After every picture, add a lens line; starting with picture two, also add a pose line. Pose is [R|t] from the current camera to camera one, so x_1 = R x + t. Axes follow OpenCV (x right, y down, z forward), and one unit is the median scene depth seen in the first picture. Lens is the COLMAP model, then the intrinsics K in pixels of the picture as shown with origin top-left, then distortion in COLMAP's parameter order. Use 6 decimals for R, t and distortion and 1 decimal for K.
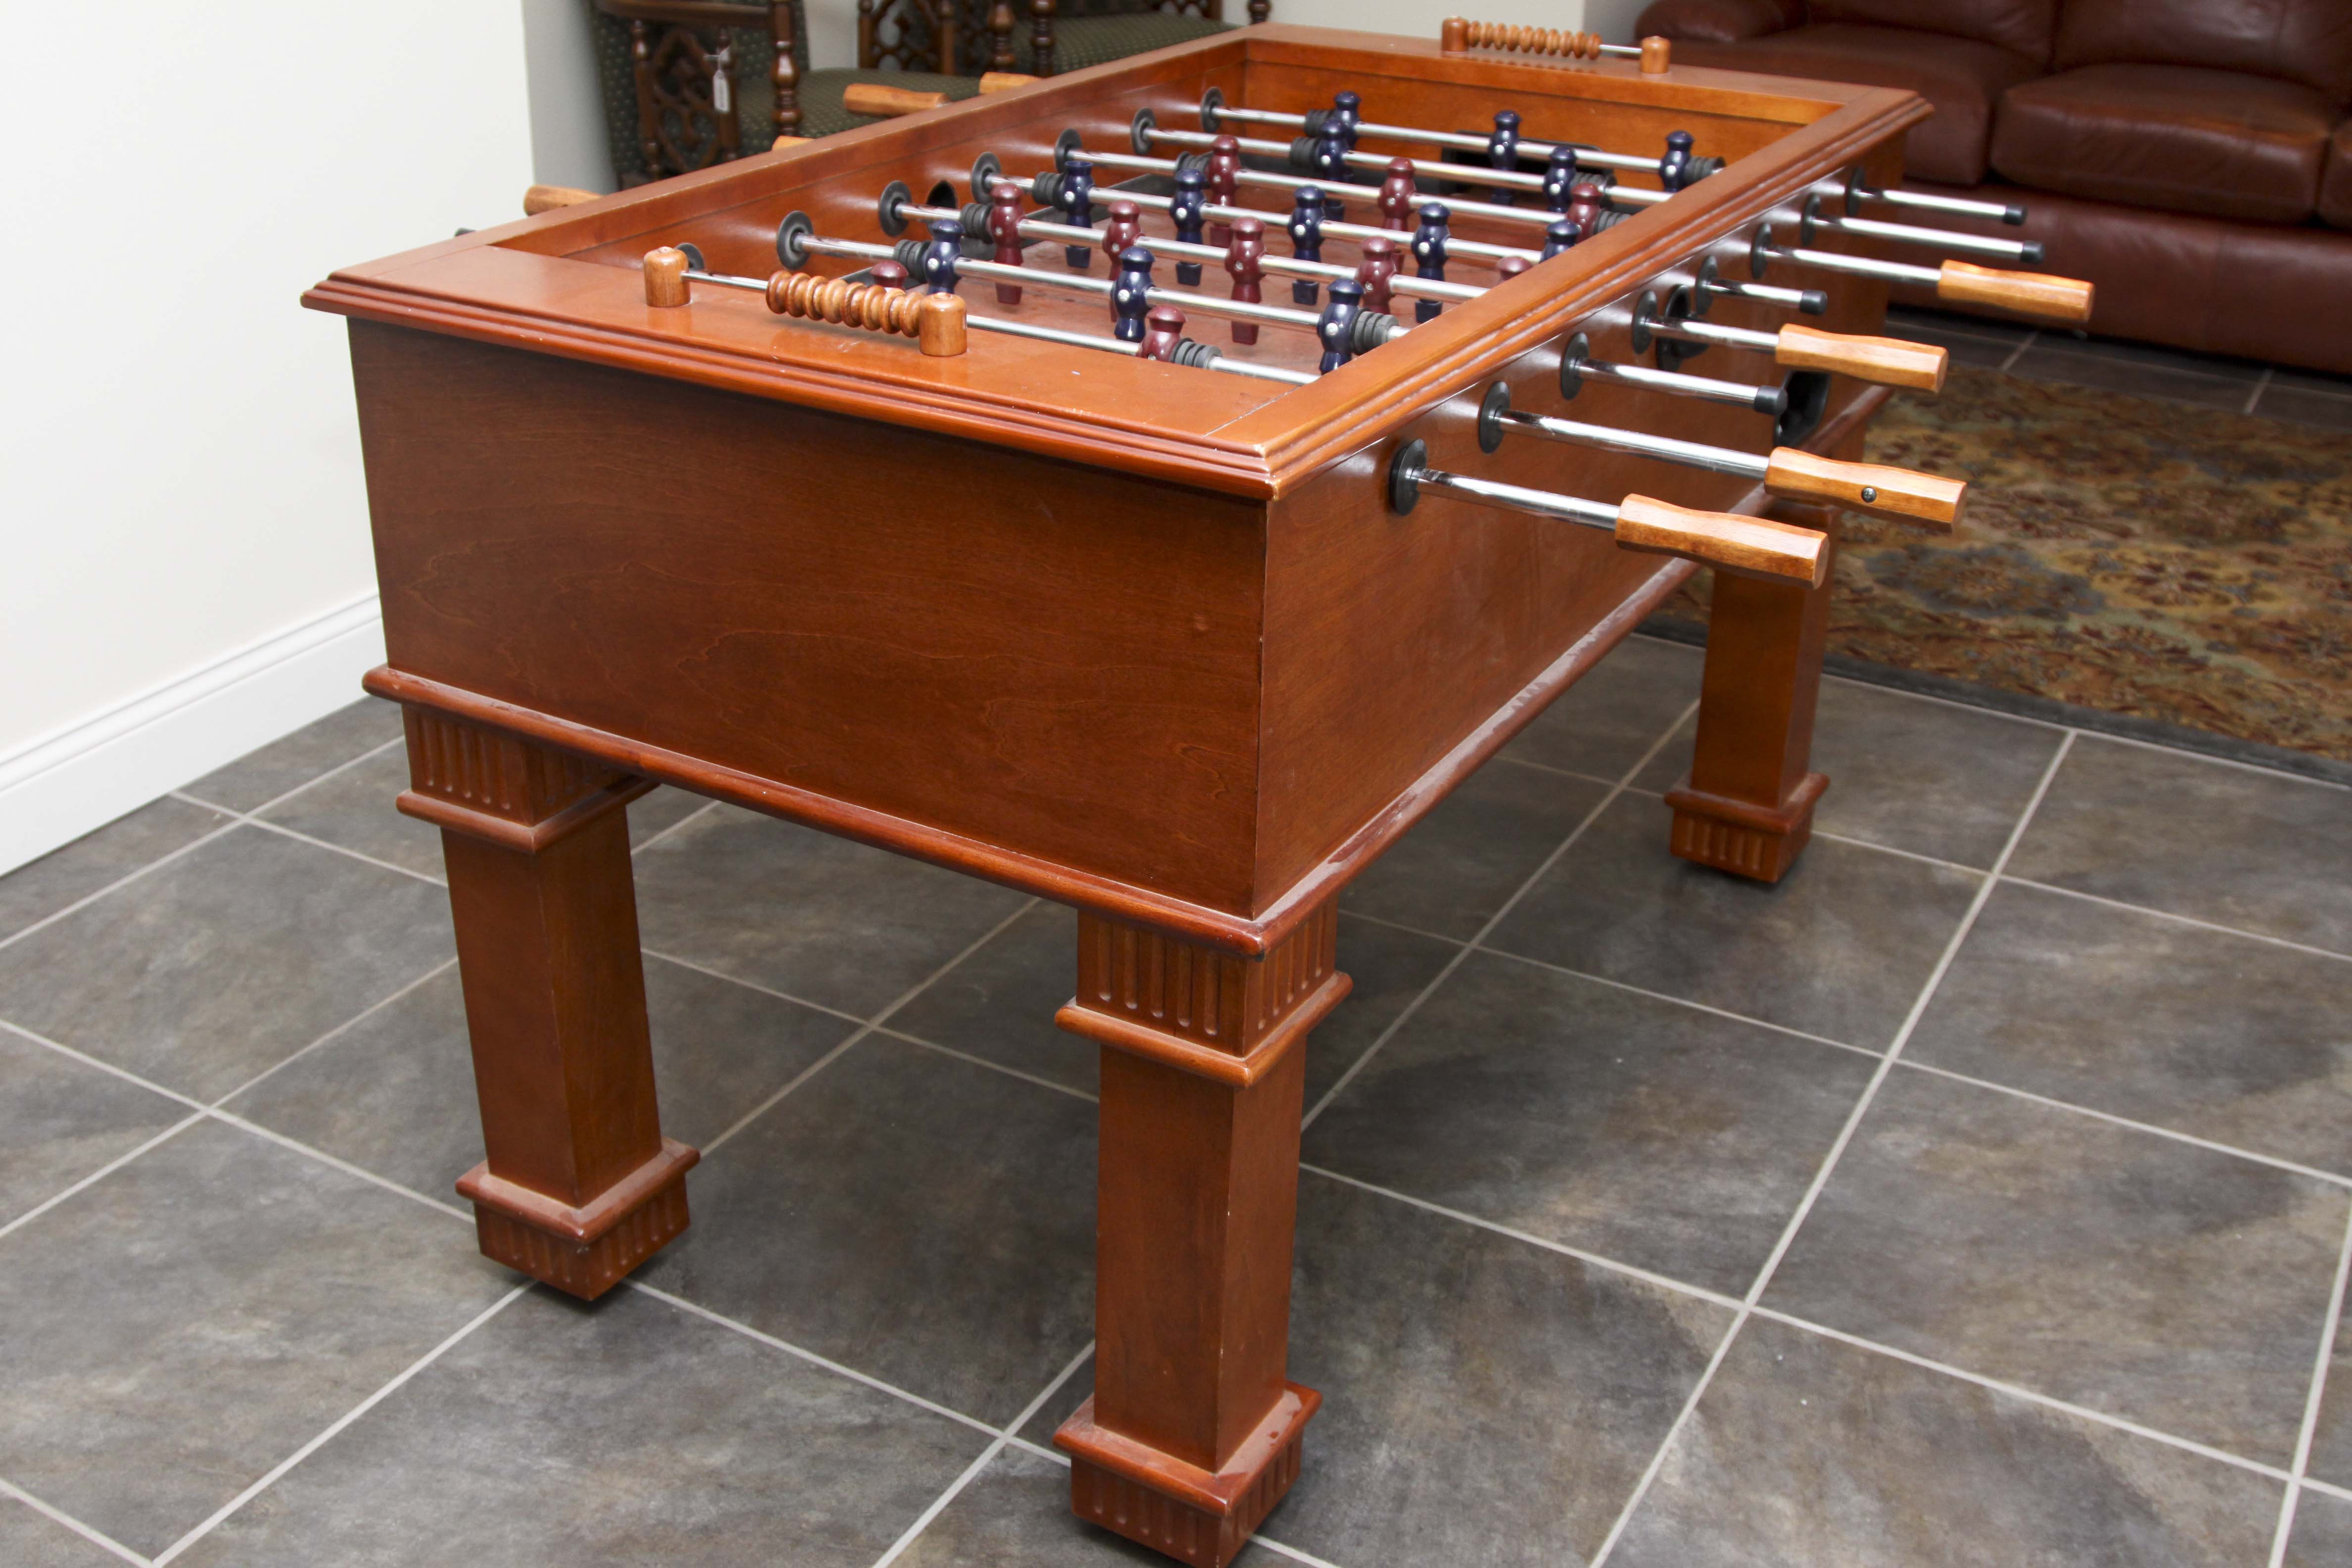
lens RADIAL K [[2472.0, 0, 1181.6], [0, 2472.0, 780.7], [0, 0, 1]] dist [-0.147170, 0.084561]
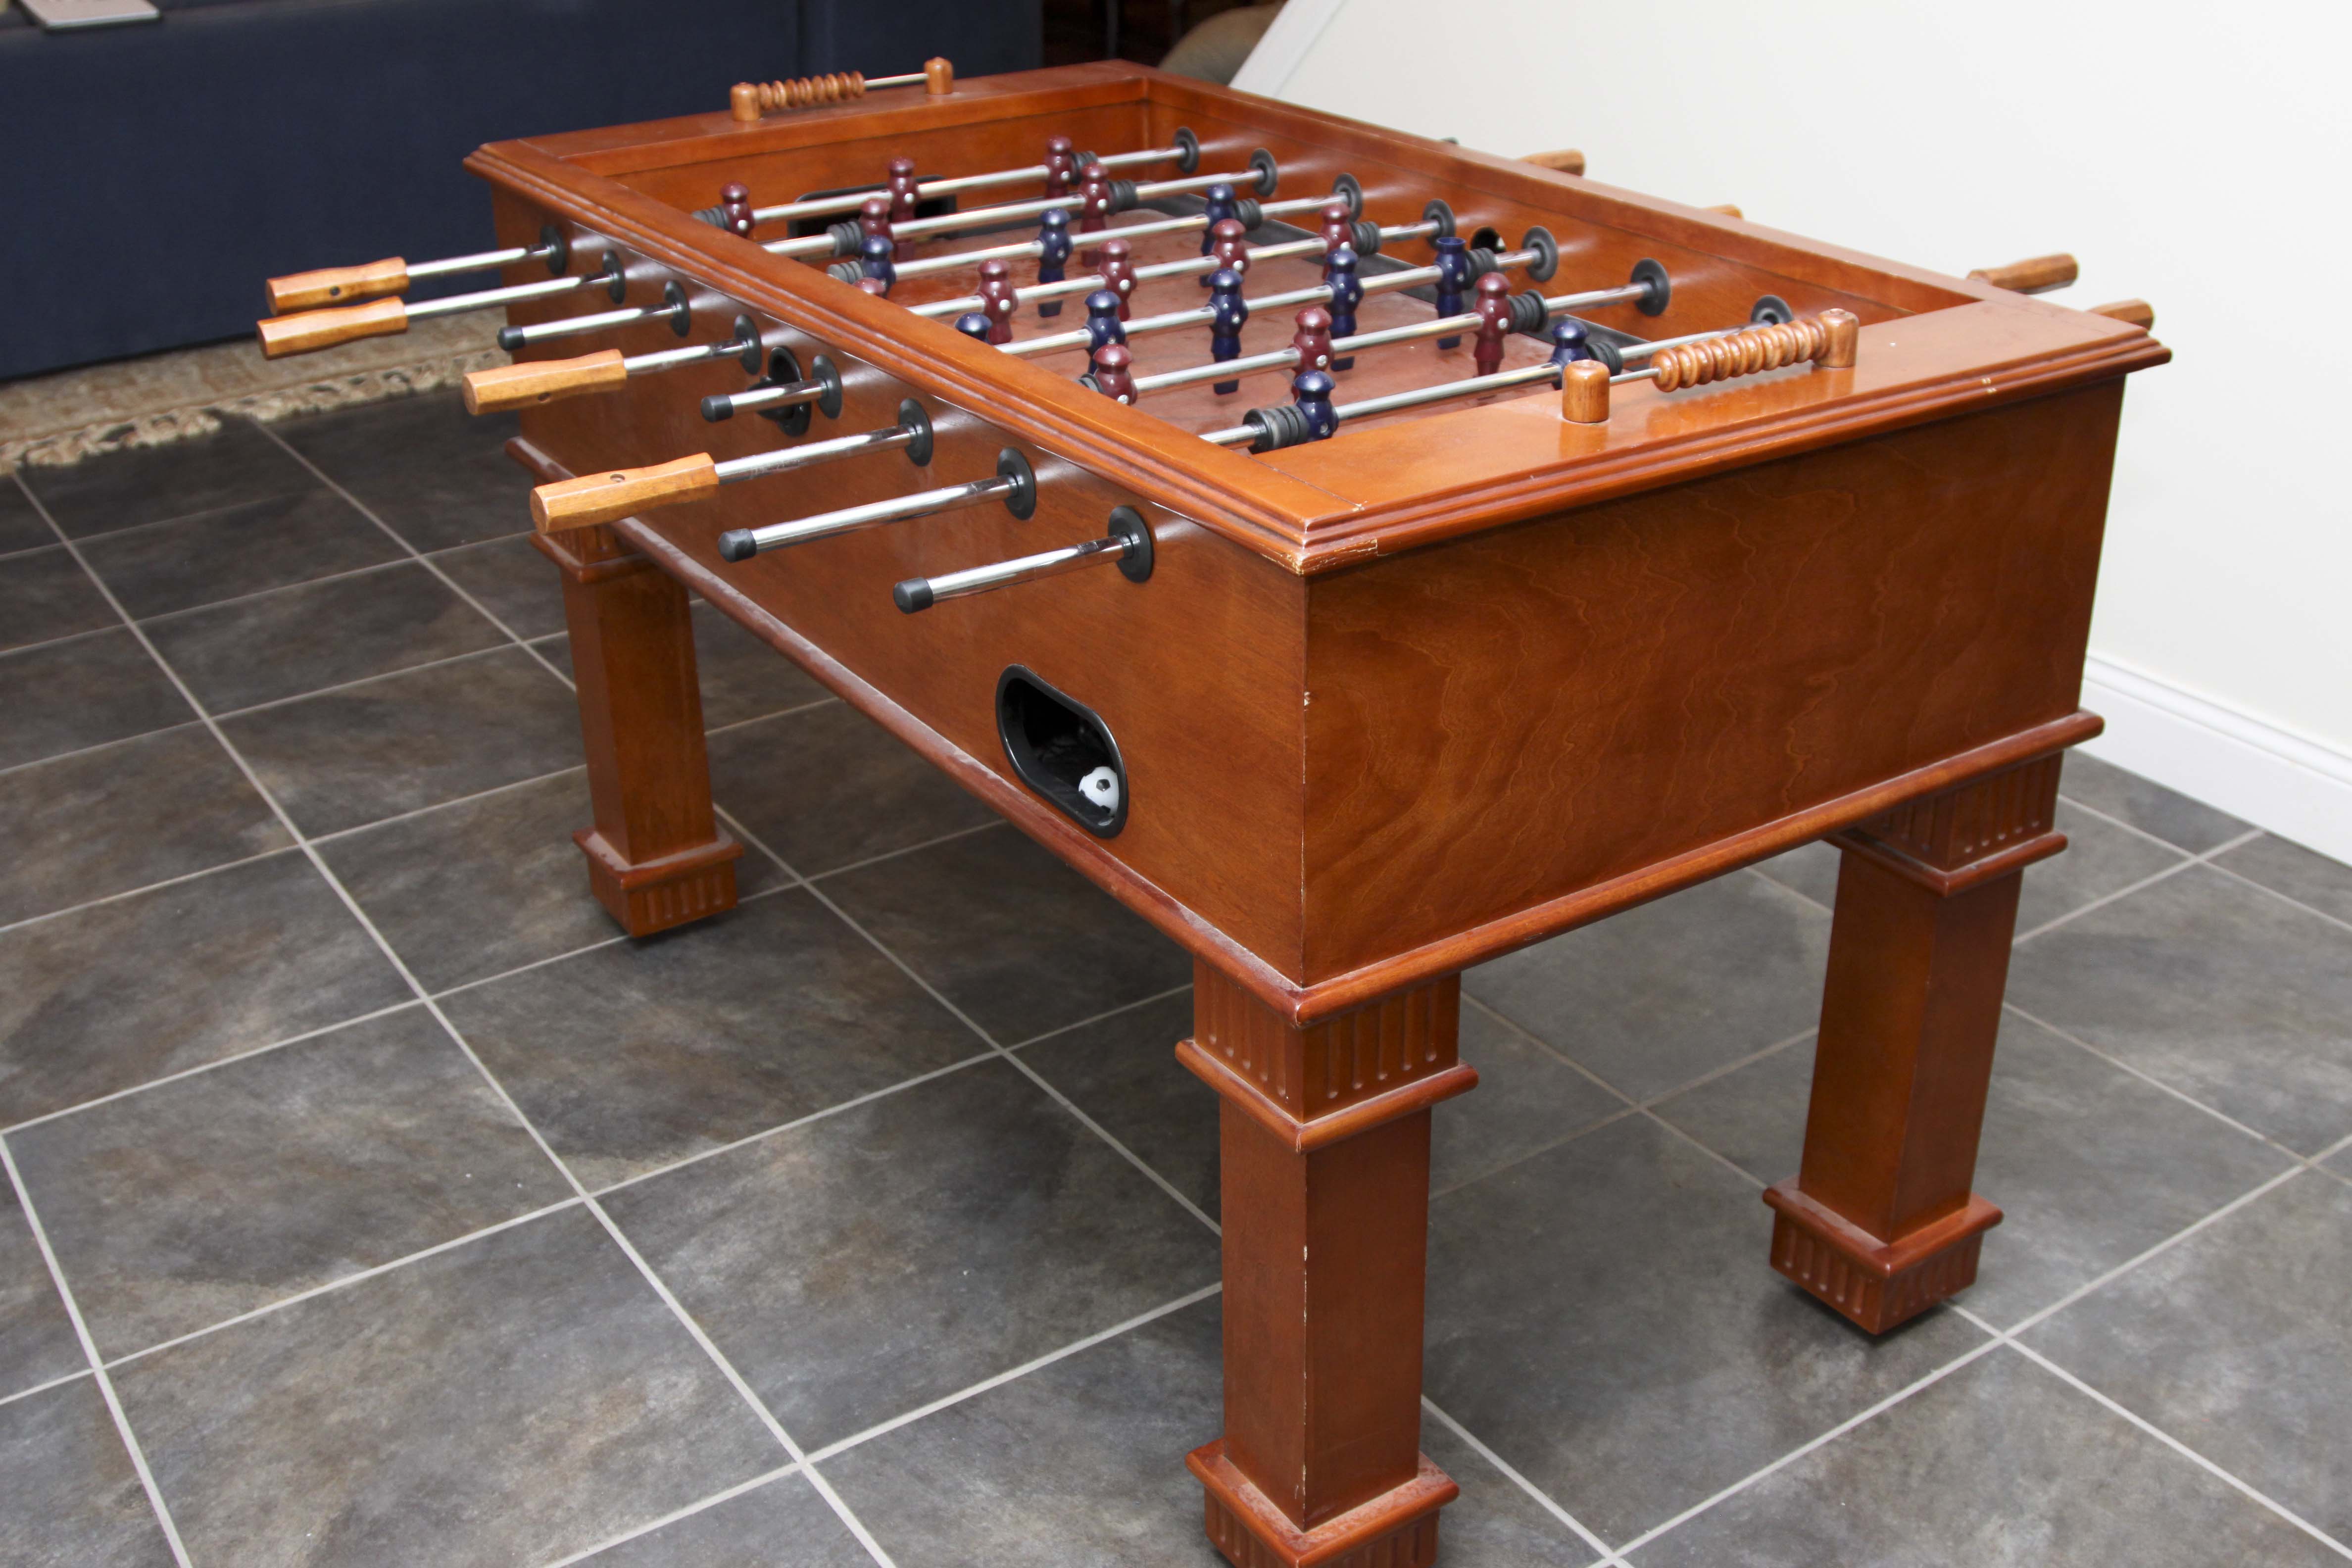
lens RADIAL K [[2472.0, 0, 1181.6], [0, 2472.0, 780.7], [0, 0, 1]] dist [-0.147170, 0.084561]
pose [[-0.438895, 0.379379, -0.814520, 0.982555], [-0.376439, 0.745472, 0.550059, -0.661058], [0.815882, 0.548036, -0.184371, 1.377124]]
